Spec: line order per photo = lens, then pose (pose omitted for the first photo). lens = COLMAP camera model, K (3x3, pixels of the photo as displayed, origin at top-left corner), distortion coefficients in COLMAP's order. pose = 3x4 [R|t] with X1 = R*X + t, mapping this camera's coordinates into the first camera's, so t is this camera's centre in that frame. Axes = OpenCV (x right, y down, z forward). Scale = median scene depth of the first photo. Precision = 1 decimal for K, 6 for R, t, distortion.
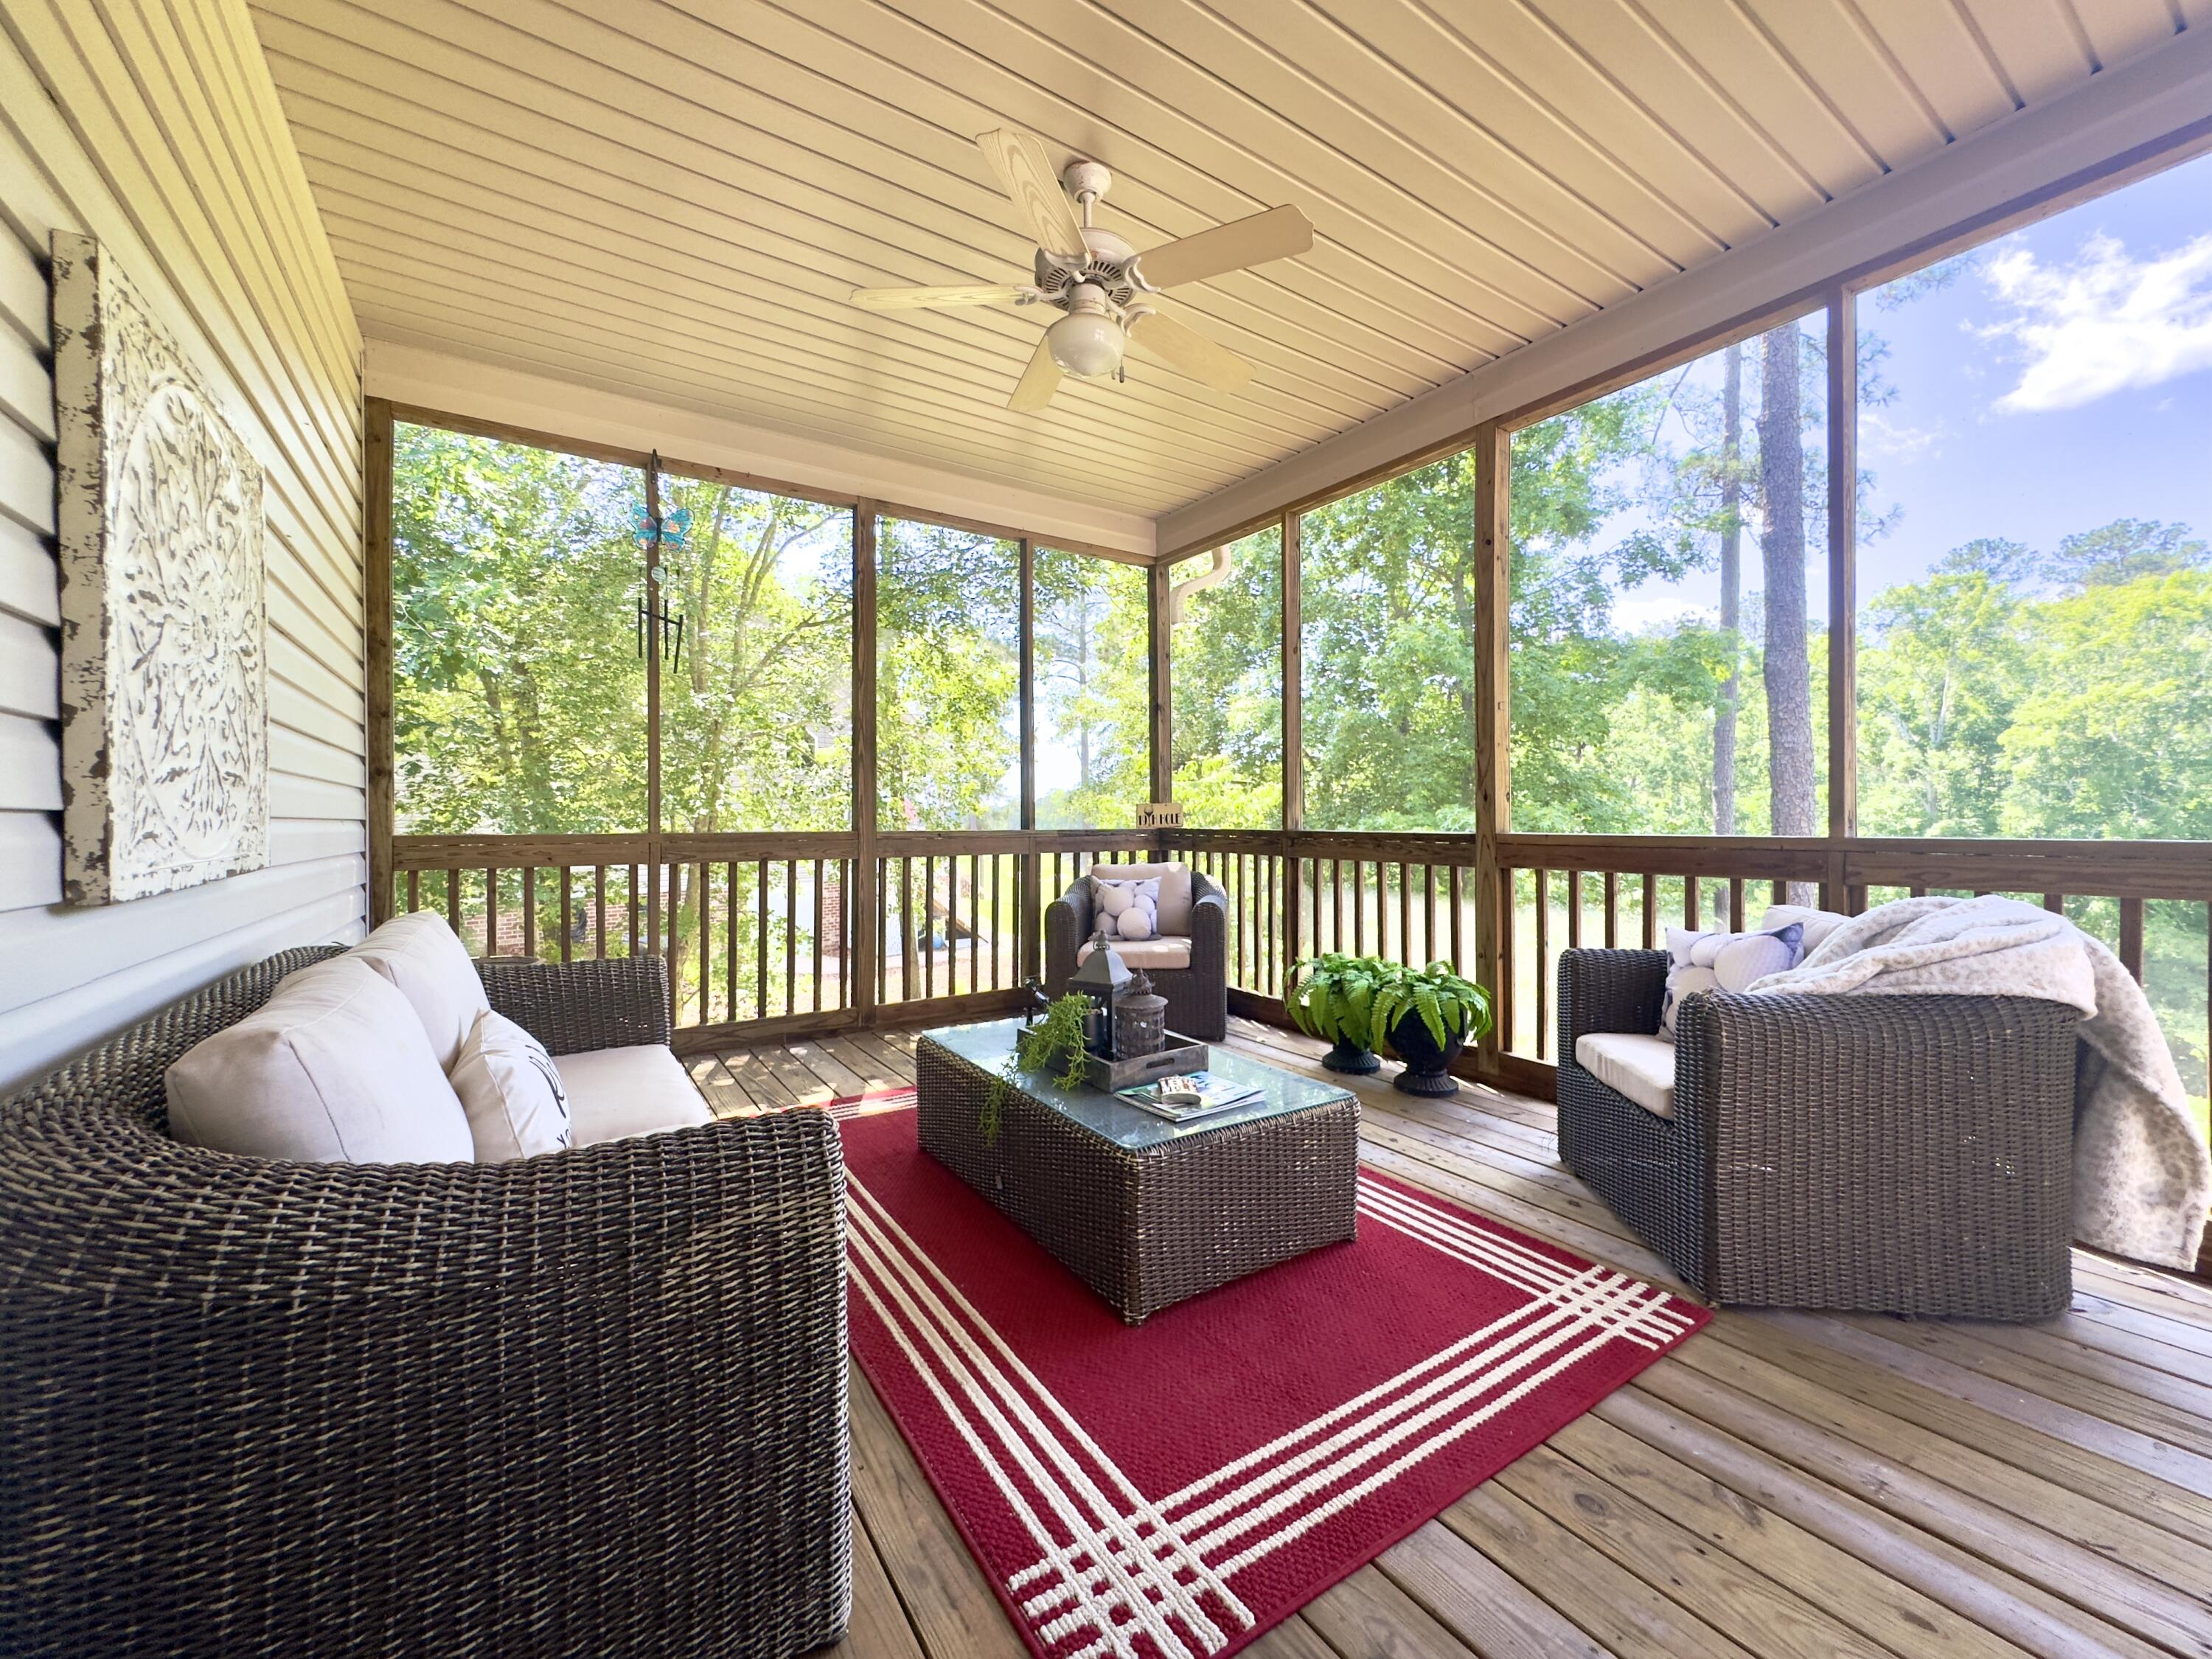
lens RADIAL K [[886.8, 0, 1108.4], [0, 886.8, 829.2], [0, 0, 1]] dist [-0.001987, -0.000331]
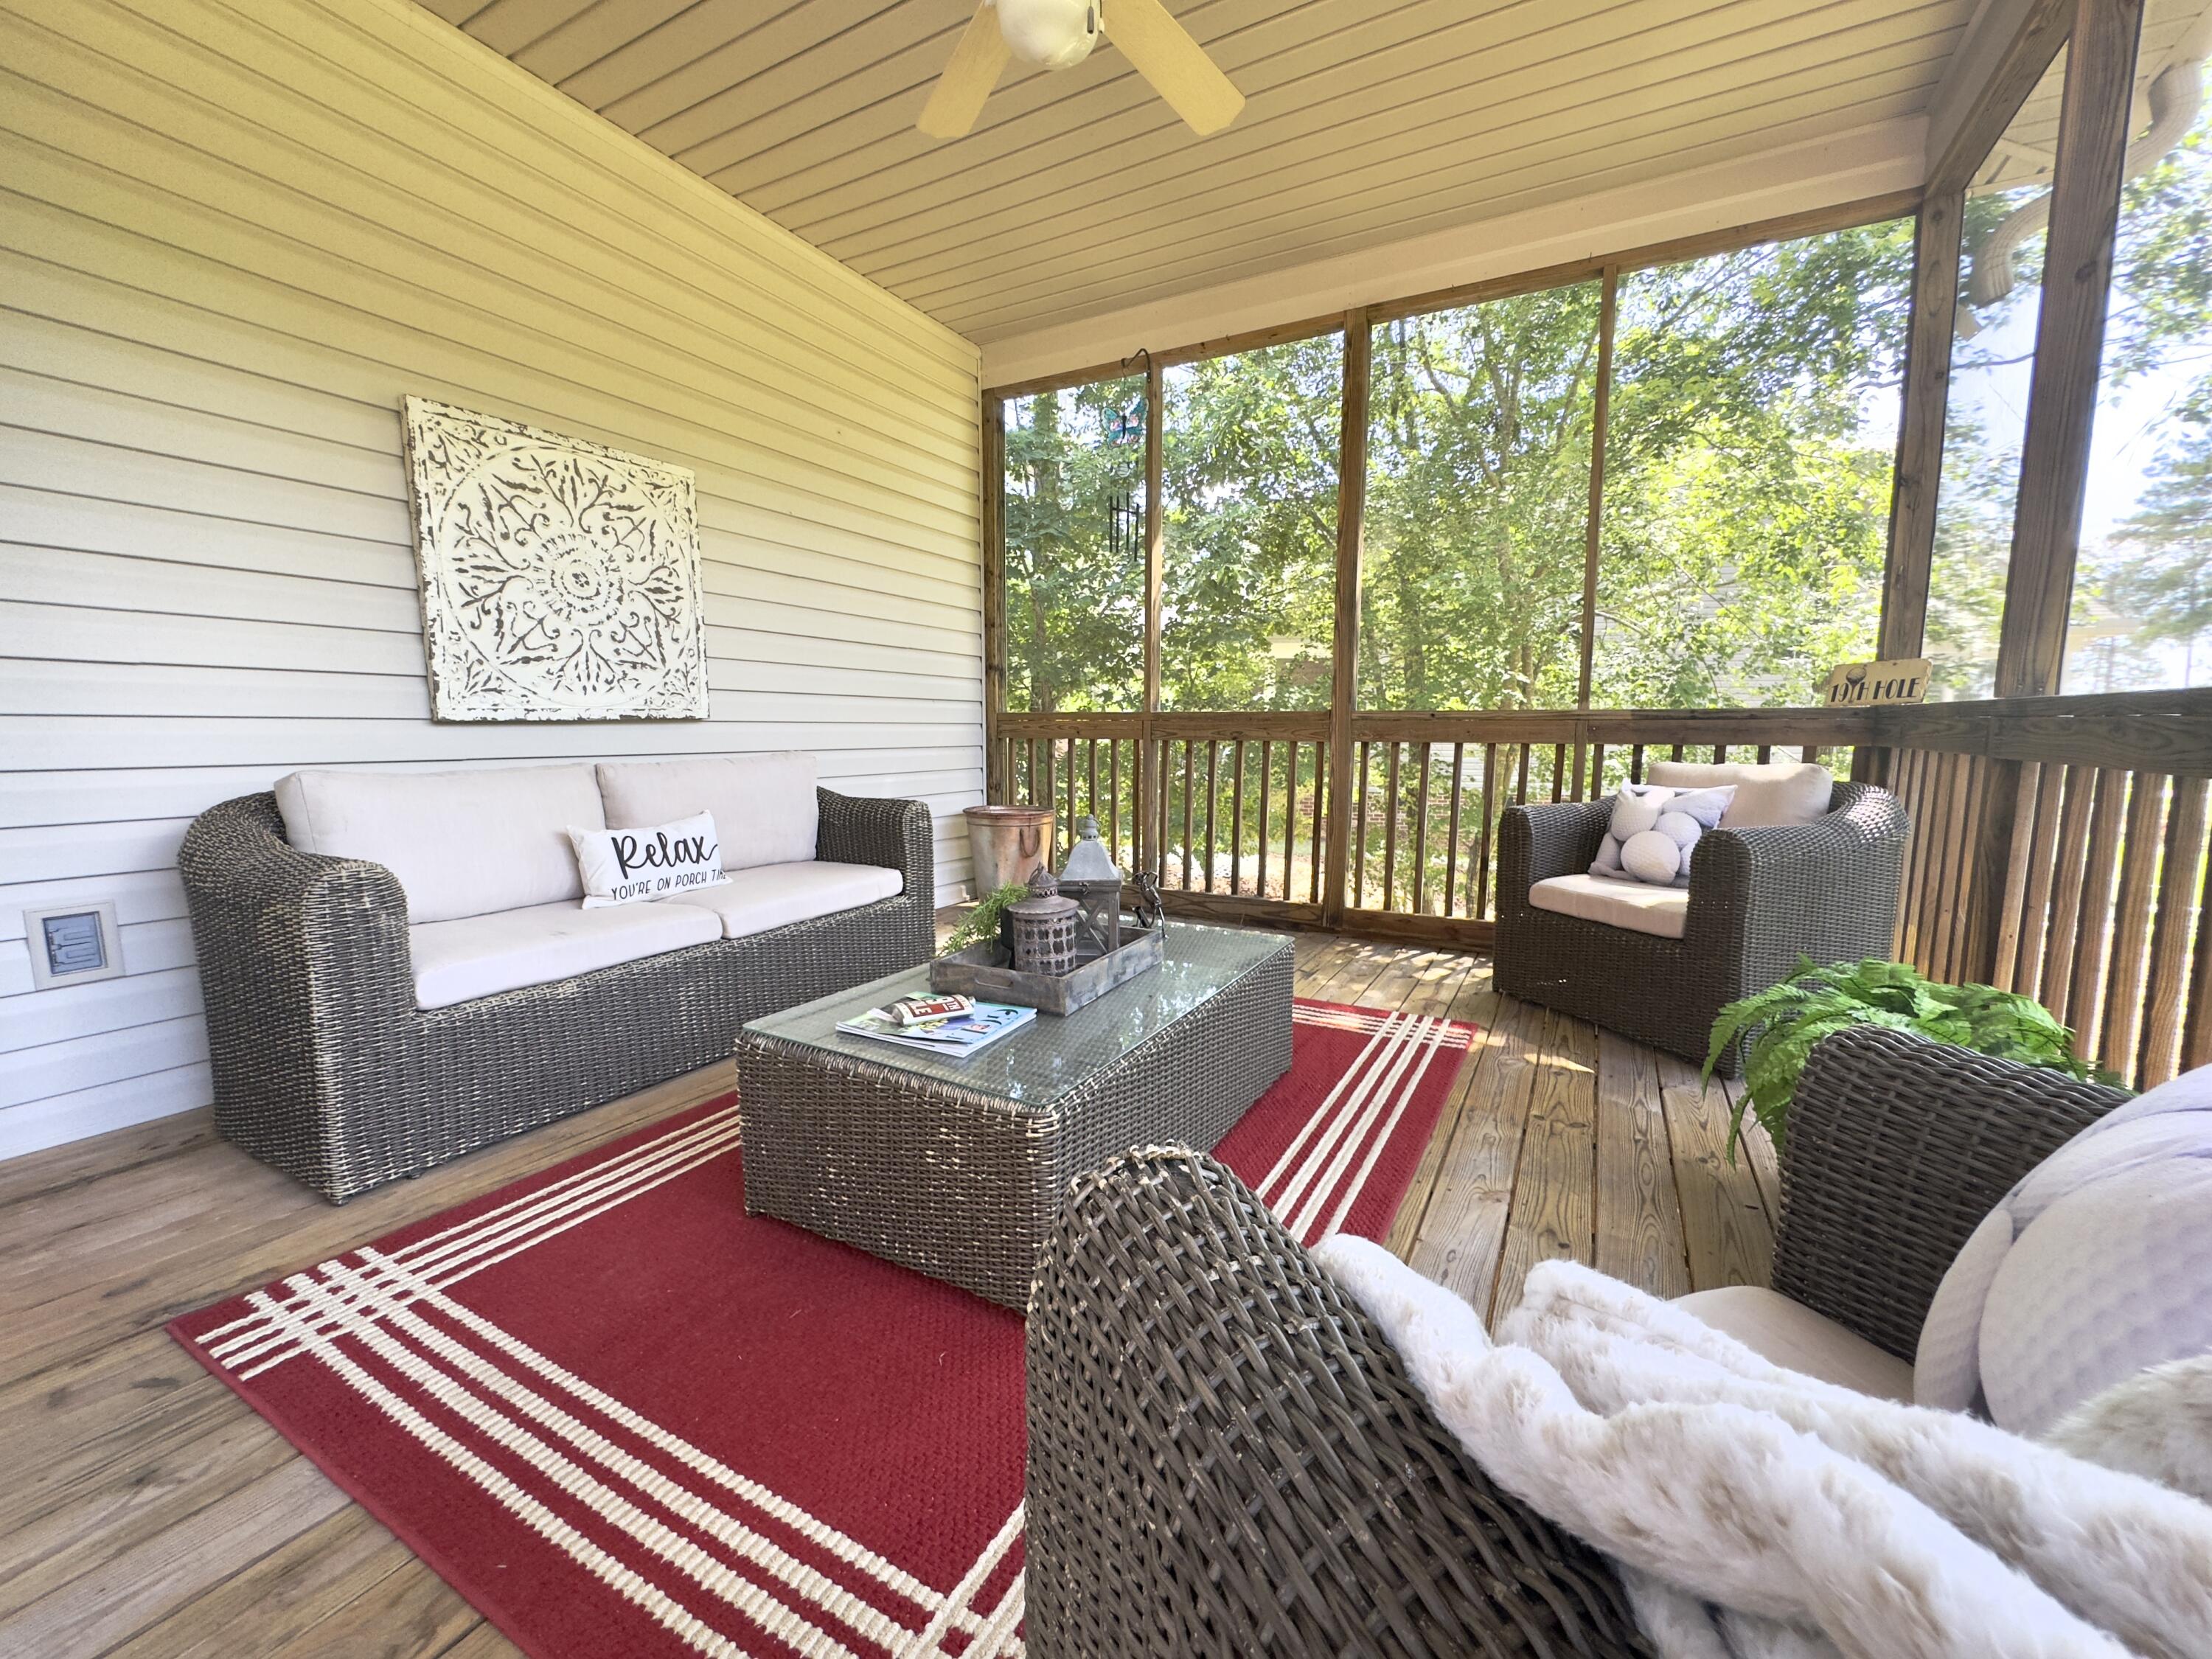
lens RADIAL K [[886.8, 0, 1106.9], [0, 886.8, 821.5], [0, 0, 1]] dist [-0.001987, -0.000331]
pose [[0.461831, 0.099772, -0.881338, 1.125935], [-0.012416, 0.994283, 0.106052, 0.059757], [0.886881, -0.038035, 0.460430, 1.065901]]
